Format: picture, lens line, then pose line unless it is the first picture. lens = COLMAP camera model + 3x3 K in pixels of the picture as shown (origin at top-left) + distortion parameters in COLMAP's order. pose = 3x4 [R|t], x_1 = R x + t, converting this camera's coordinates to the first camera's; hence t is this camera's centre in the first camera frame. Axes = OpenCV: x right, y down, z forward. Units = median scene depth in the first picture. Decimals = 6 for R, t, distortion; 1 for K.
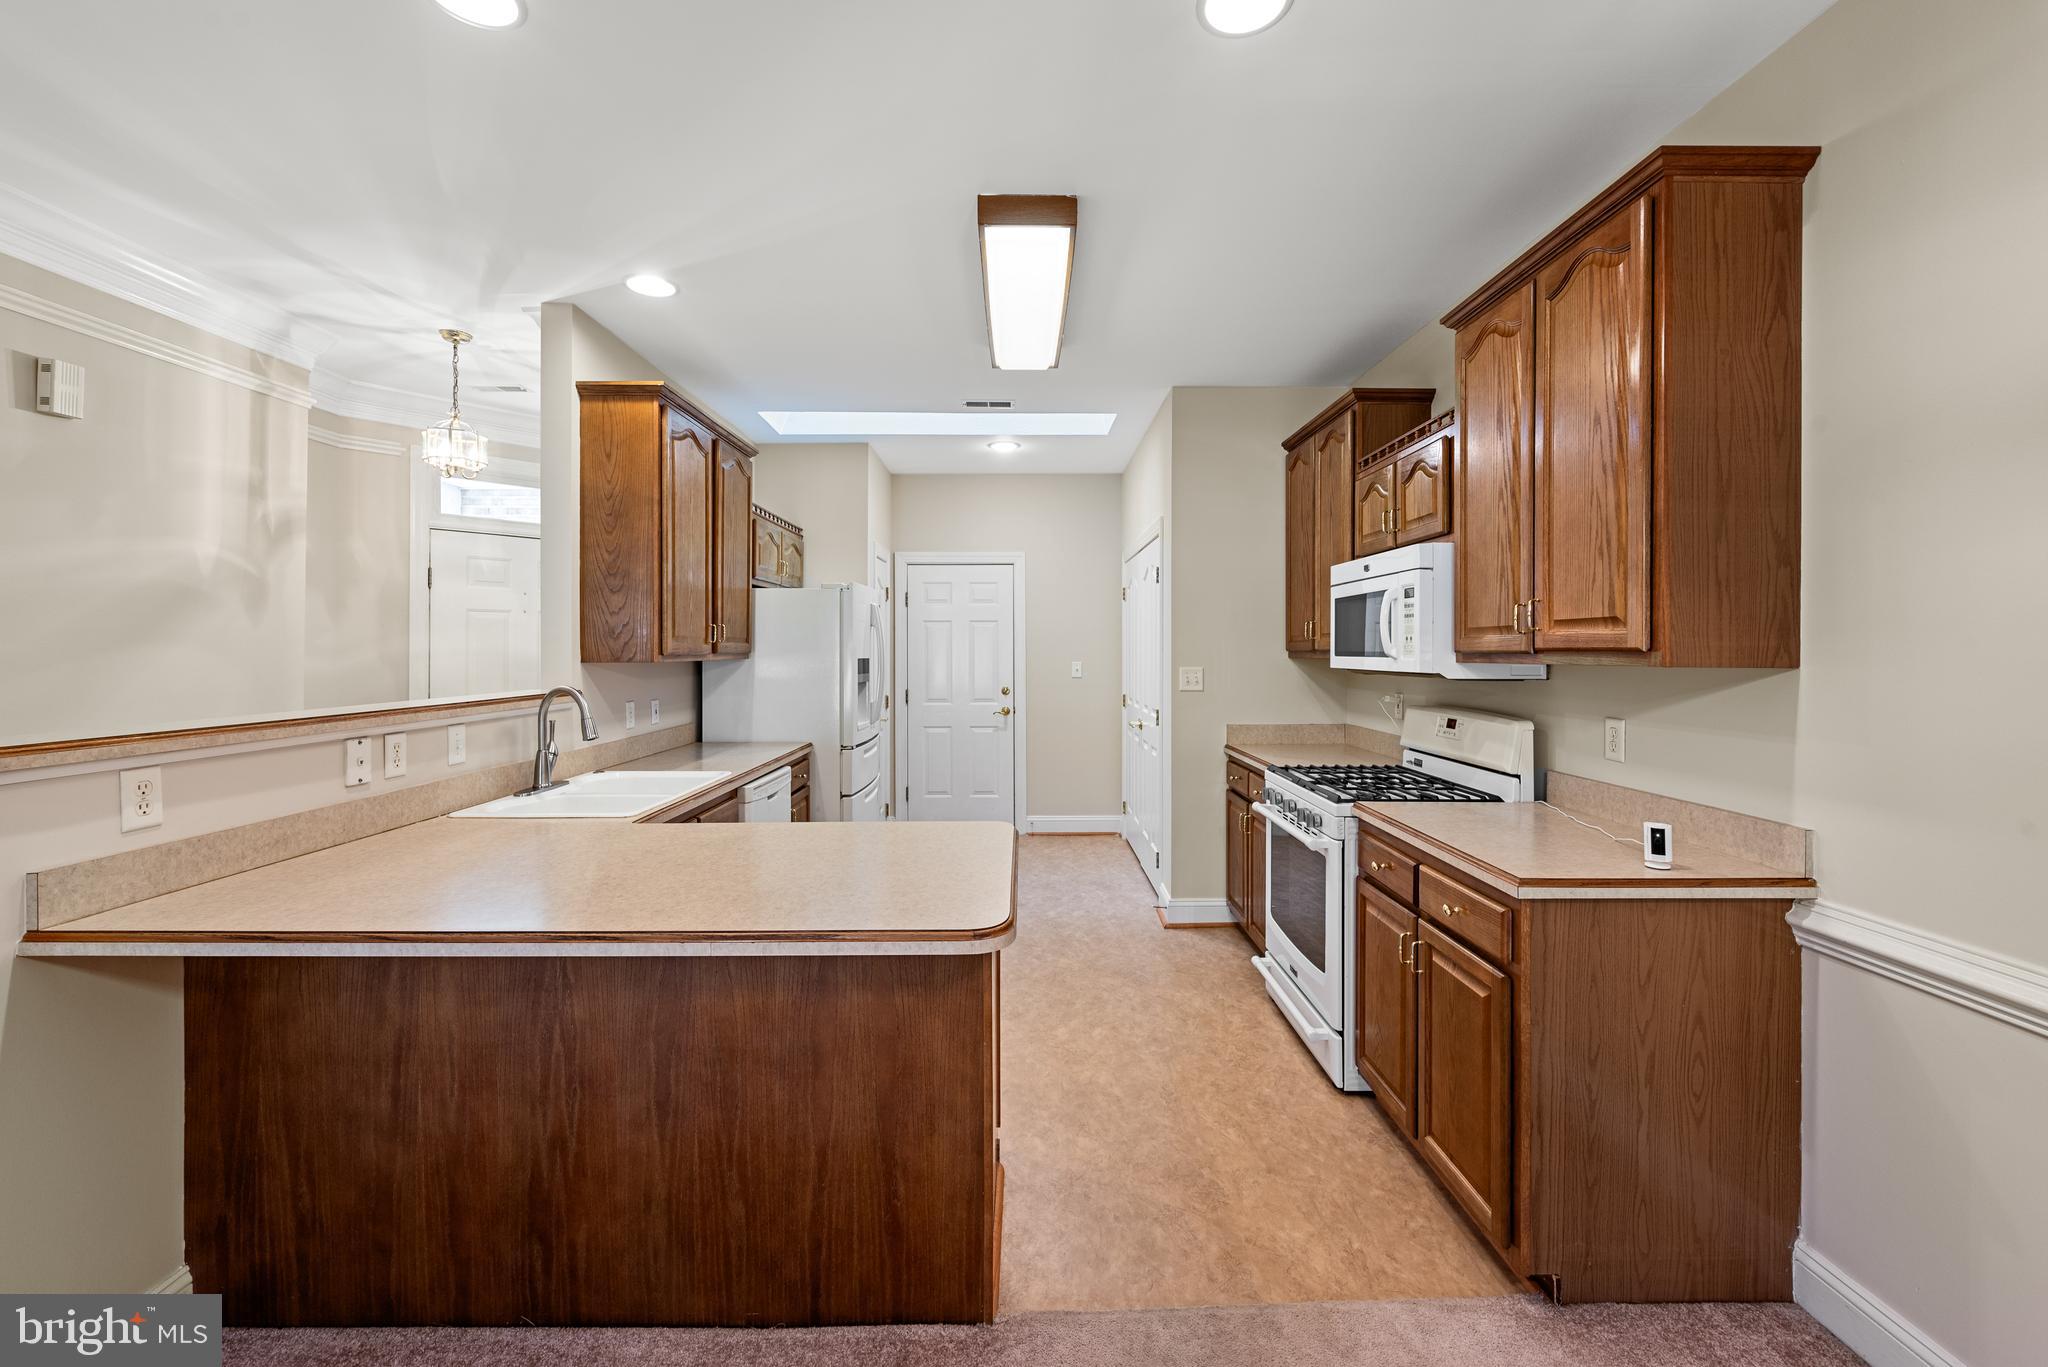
lens RADIAL K [[828.1, 0, 1022.3], [0, 828.1, 643.7], [0, 0, 1]] dist [-0.000972, -0.000047]
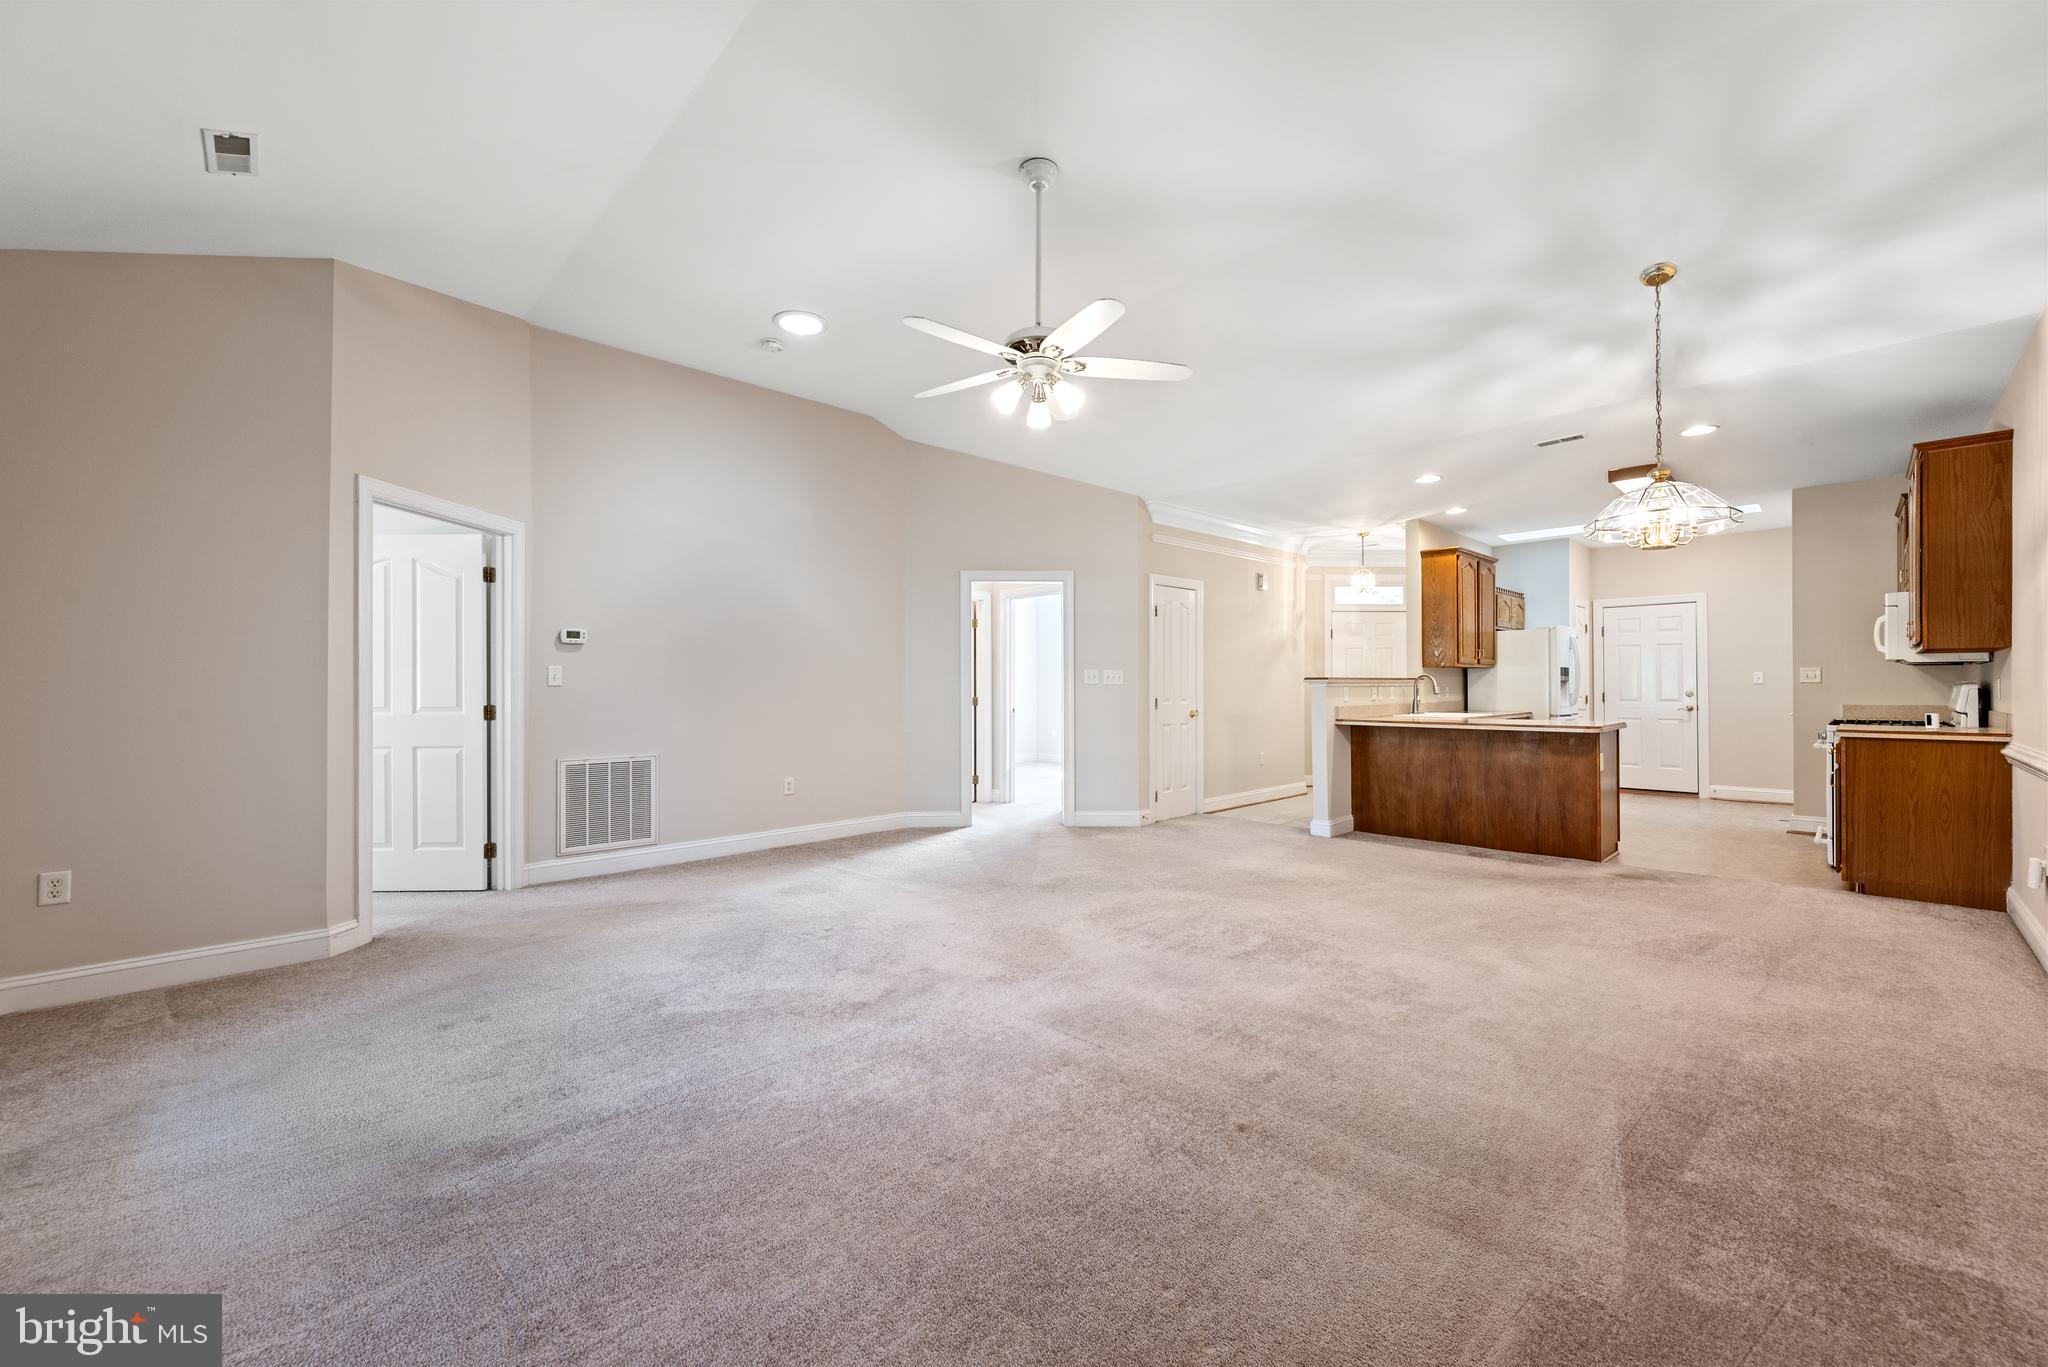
lens RADIAL K [[822.4, 0, 1024.0], [0, 822.4, 683.5], [0, 0, 1]] dist [-0.000155, 0.000174]
pose [[0.699531, -0.006233, -0.714575, 0.362923], [0.007595, 0.999970, -0.001287, 0.065441], [0.714562, -0.004527, 0.699558, -1.496541]]
